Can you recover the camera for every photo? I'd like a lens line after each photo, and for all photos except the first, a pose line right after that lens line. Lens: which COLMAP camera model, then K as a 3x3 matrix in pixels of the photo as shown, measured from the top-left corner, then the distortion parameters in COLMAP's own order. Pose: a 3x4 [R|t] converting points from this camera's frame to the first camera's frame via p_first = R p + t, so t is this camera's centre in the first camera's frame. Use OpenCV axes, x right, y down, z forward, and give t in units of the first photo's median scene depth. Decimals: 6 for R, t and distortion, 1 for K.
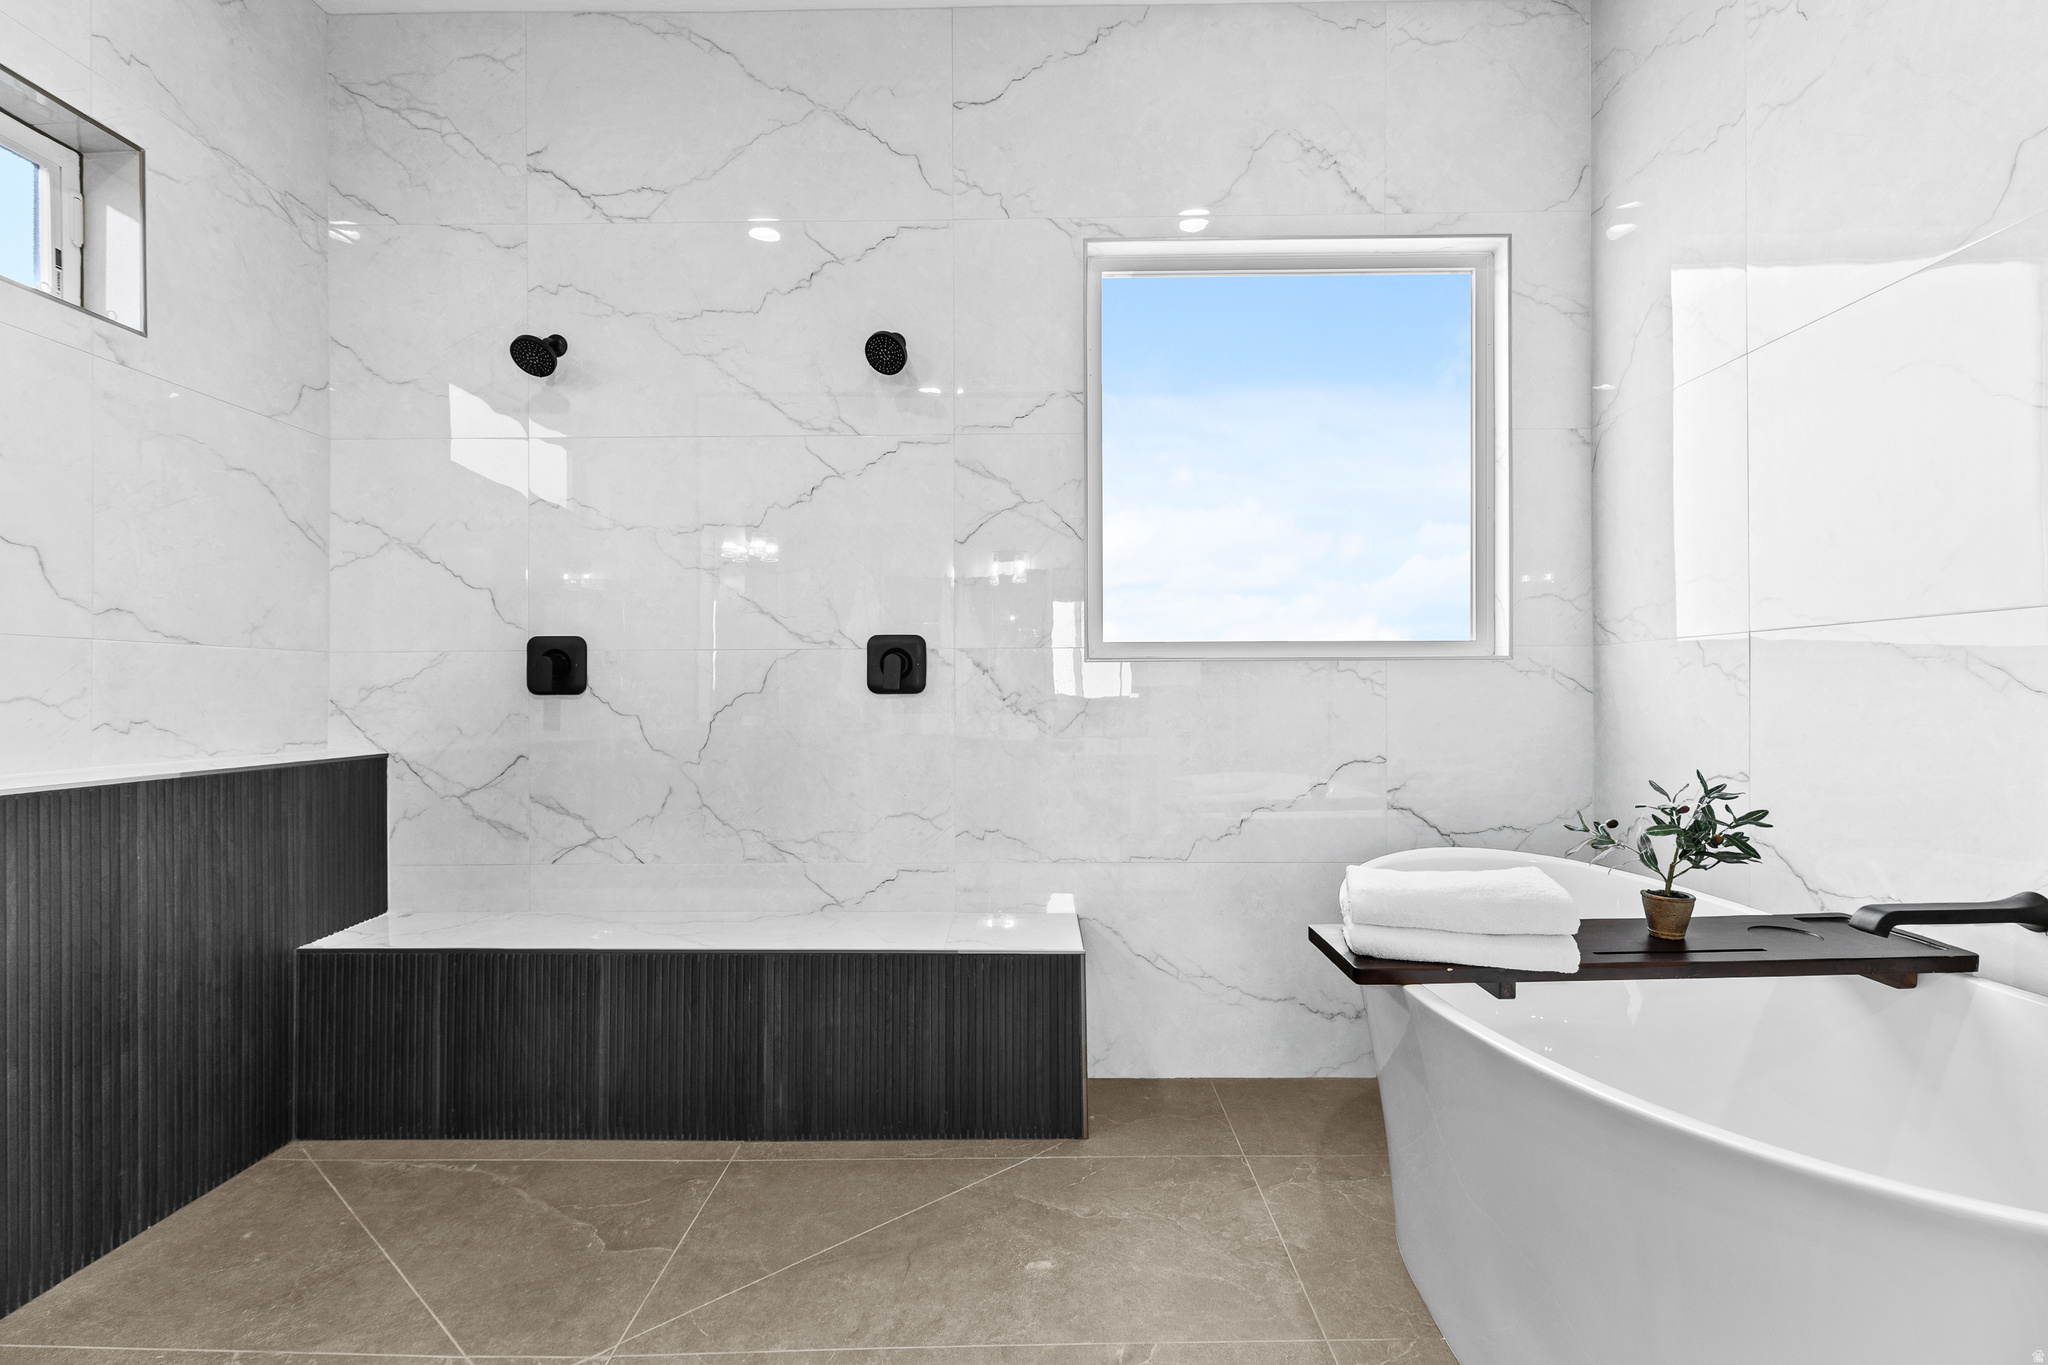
lens RADIAL K [[894.2, 0, 1022.4], [0, 894.2, 689.6], [0, 0, 1]] dist [0.010634, -0.000330]
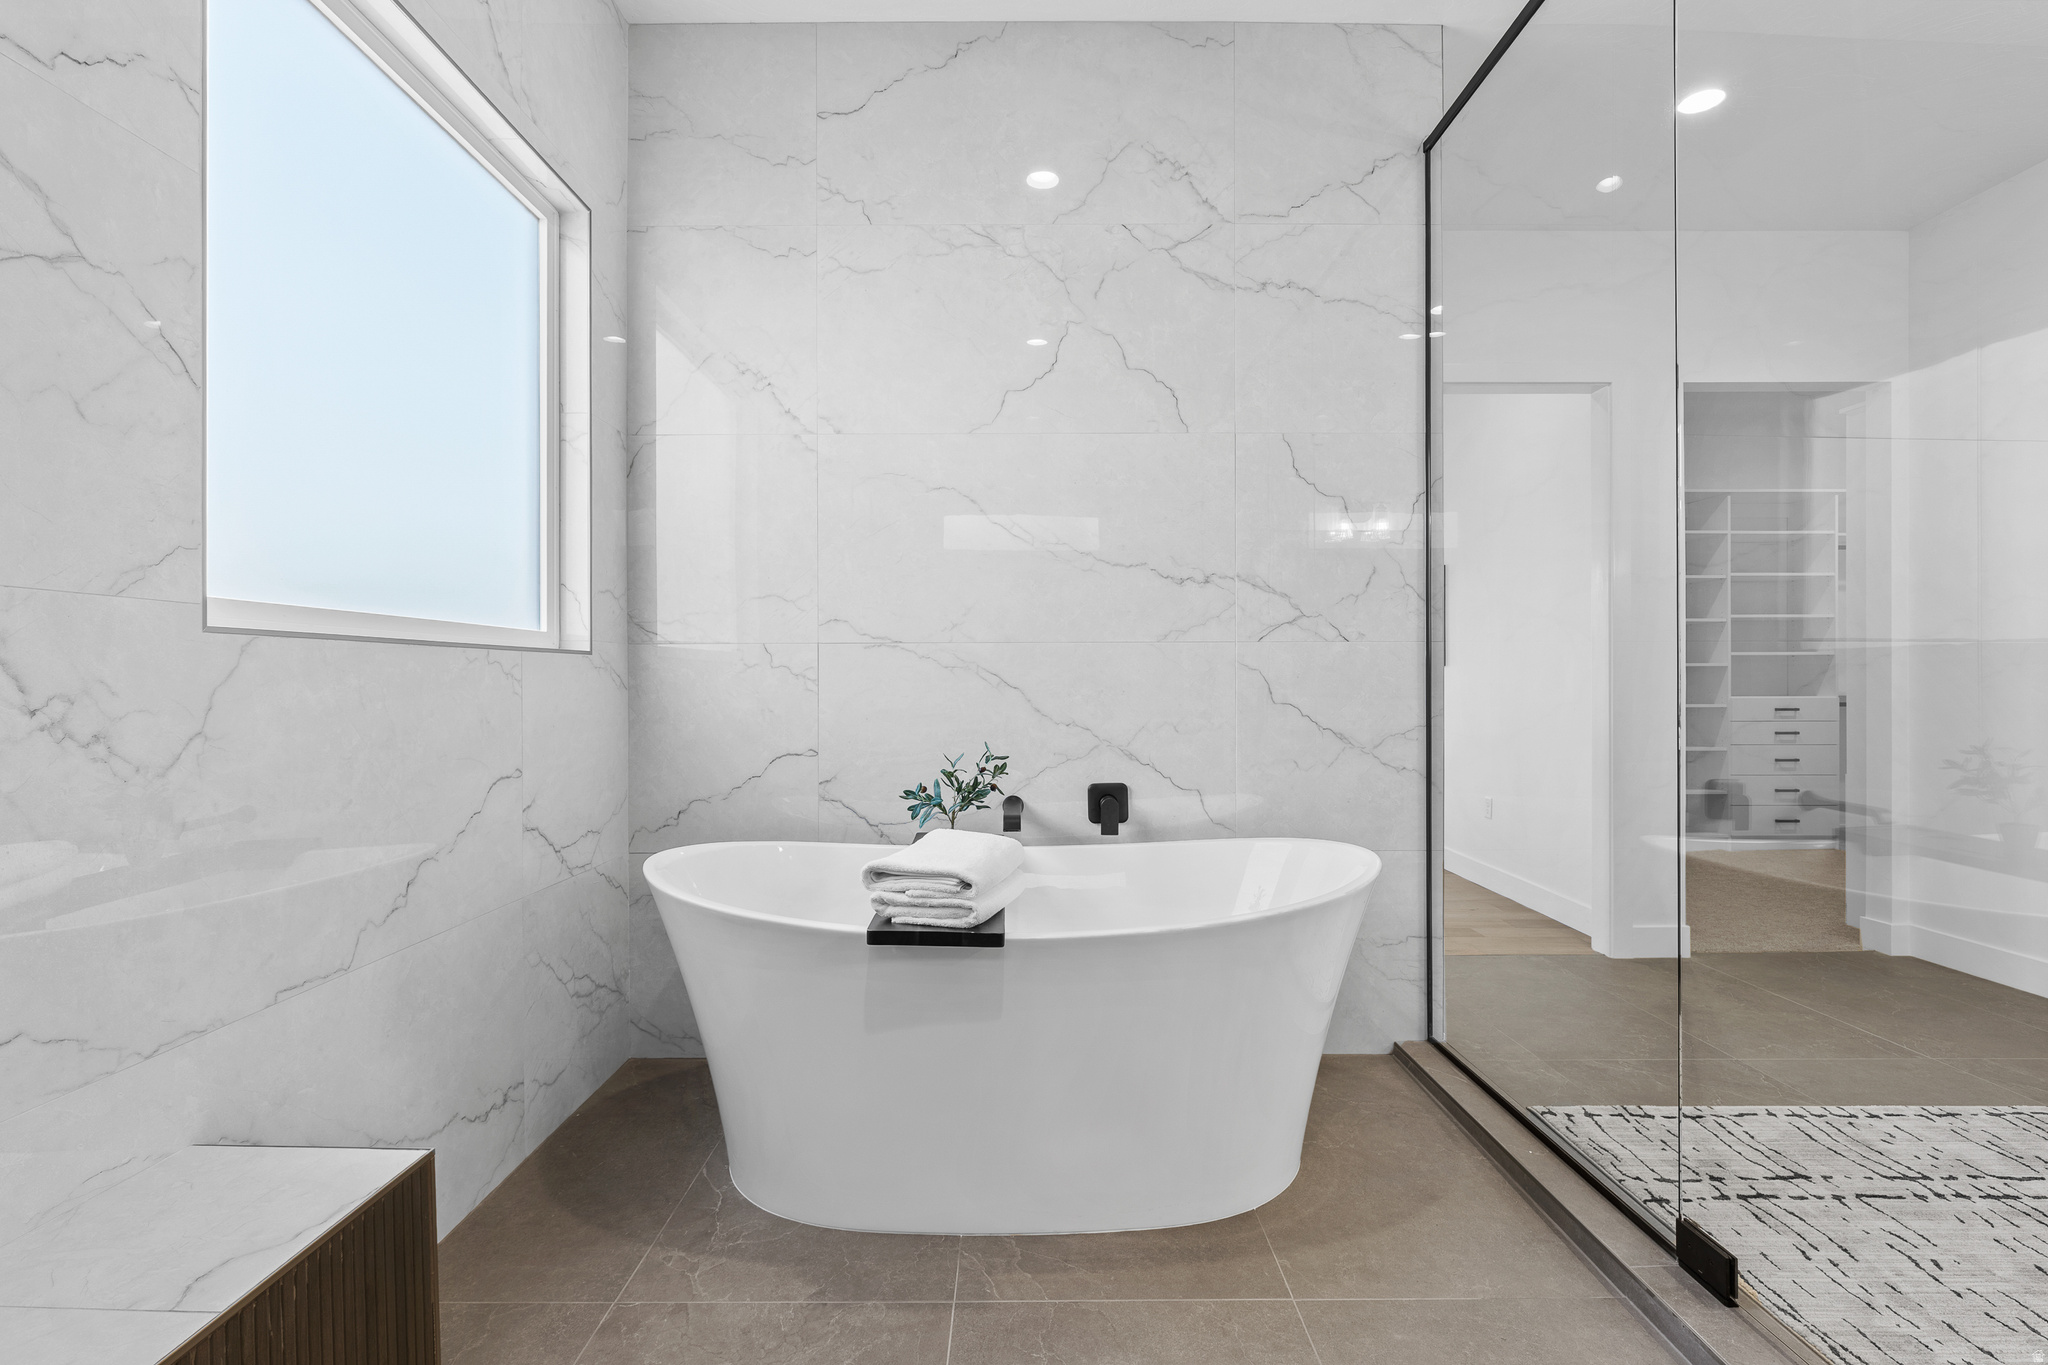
lens RADIAL K [[947.2, 0, 1022.1], [0, 947.2, 680.7], [0, 0, 1]] dist [-0.009549, 0.000185]
pose [[-0.006662, 0.004355, 0.999968, -0.537730], [-0.001068, 0.999990, -0.004362, -0.002931], [-0.999977, -0.001097, -0.006657, 0.642751]]
